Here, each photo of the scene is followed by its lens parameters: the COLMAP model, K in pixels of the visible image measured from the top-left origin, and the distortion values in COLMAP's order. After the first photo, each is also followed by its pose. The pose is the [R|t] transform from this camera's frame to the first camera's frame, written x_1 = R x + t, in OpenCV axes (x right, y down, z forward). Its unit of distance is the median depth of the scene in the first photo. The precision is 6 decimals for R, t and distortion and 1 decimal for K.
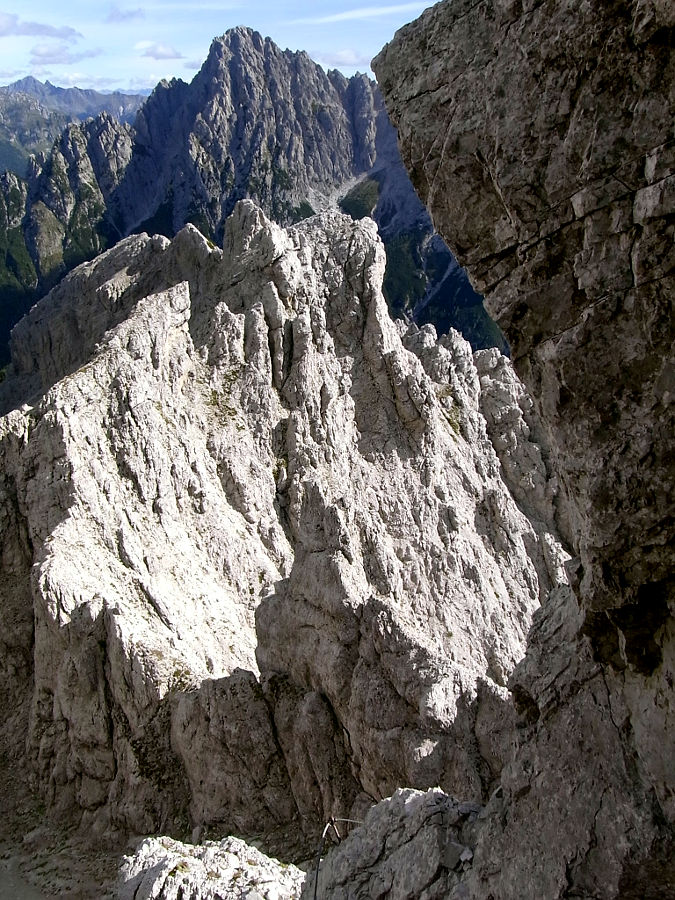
lens RADIAL K [[776.5, 0, 340.4], [0, 776.5, 447.2], [0, 0, 1]] dist [-0.074184, 0.072675]
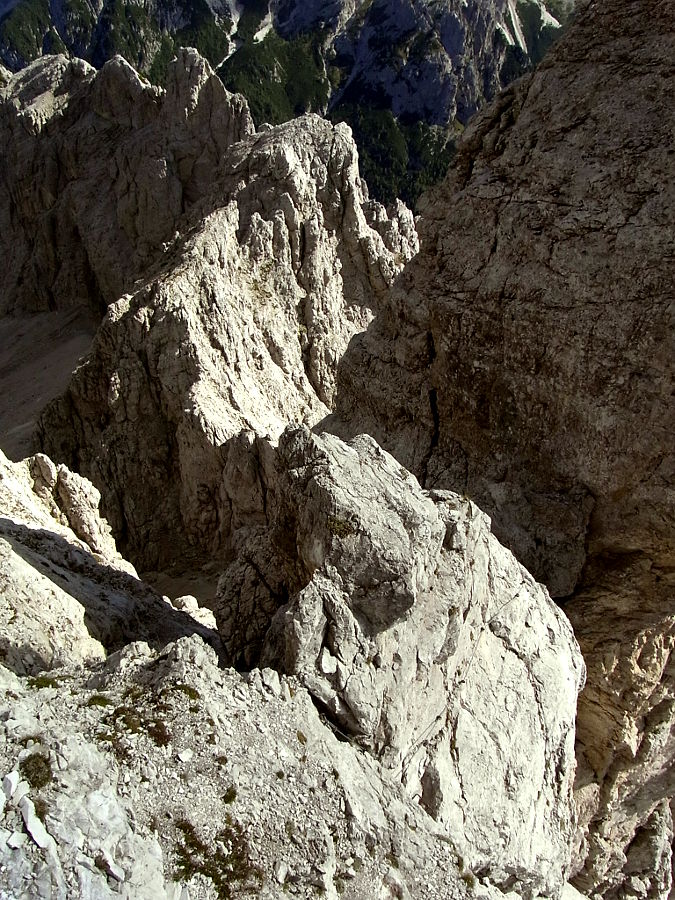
lens RADIAL K [[776.5, 0, 310.1], [0, 776.5, 411.7], [0, 0, 1]] dist [-0.074184, 0.072675]
pose [[0.995622, -0.020721, 0.091141, -0.202076], [0.002339, 0.980335, 0.197329, -0.118122], [-0.093438, -0.196252, 0.976091, -0.438059]]
